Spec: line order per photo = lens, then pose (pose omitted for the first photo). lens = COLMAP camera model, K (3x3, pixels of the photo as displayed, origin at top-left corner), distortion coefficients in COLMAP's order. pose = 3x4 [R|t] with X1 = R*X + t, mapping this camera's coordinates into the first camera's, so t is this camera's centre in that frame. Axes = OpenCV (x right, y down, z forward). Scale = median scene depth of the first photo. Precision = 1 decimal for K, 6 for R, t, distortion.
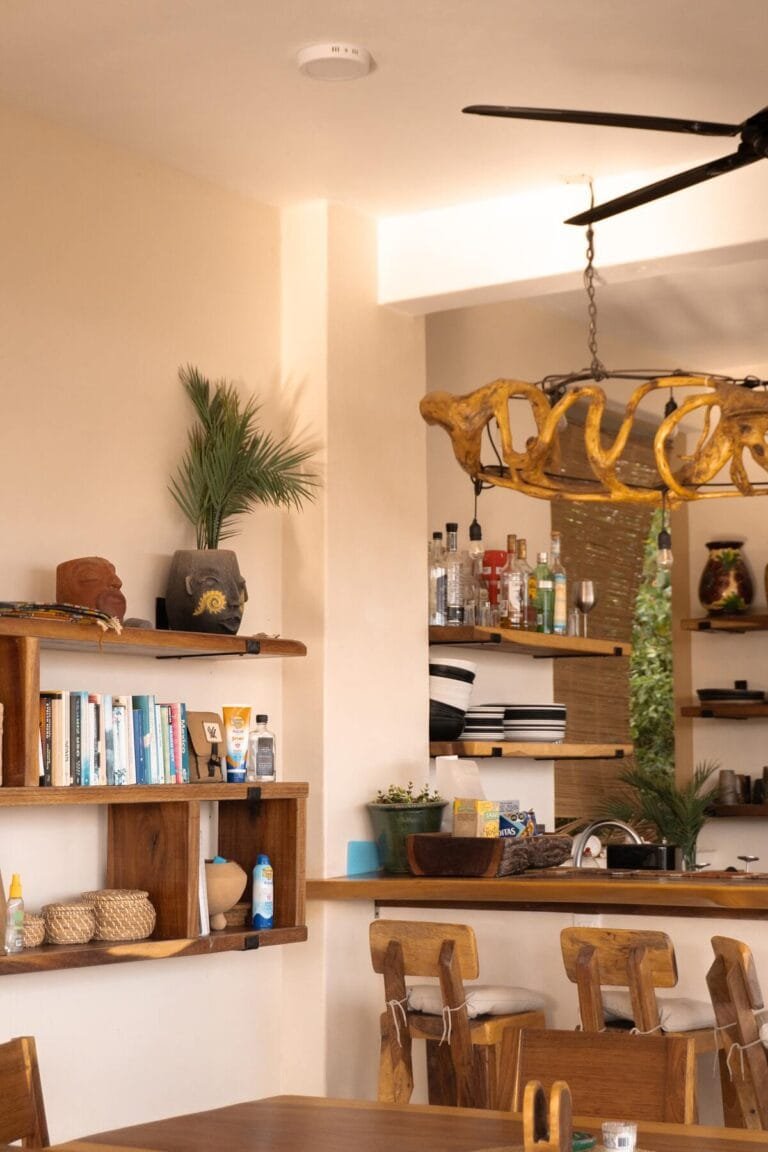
lens RADIAL K [[2307.0, 0, 384.4], [0, 2307.0, 576.2], [0, 0, 1]] dist [0.103518, 0.000000]
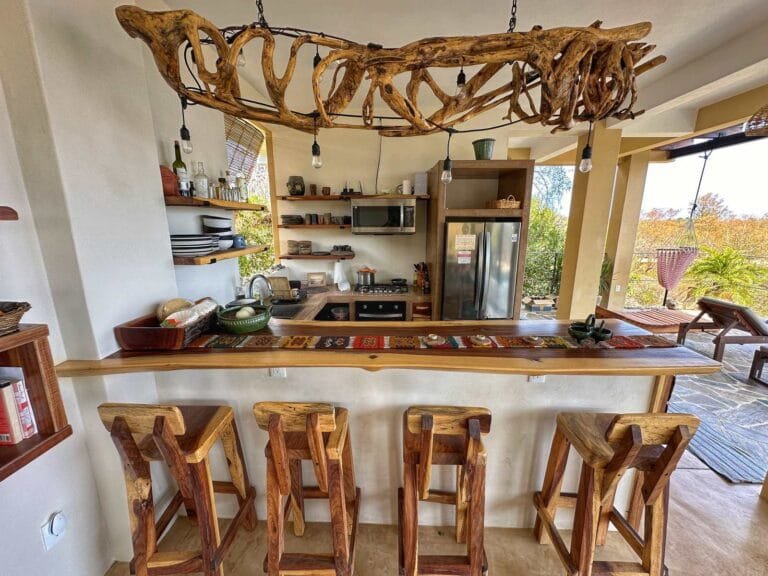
lens RADIAL K [[307.7, 0, 387.7], [0, 307.7, 289.9], [0, 0, 1]] dist [-0.003487, 0.001084]
pose [[0.857240, -0.105219, 0.504053, 0.042056], [-0.063662, 0.949732, 0.306522, 0.008593], [-0.510967, -0.294851, 0.807450, 0.750337]]
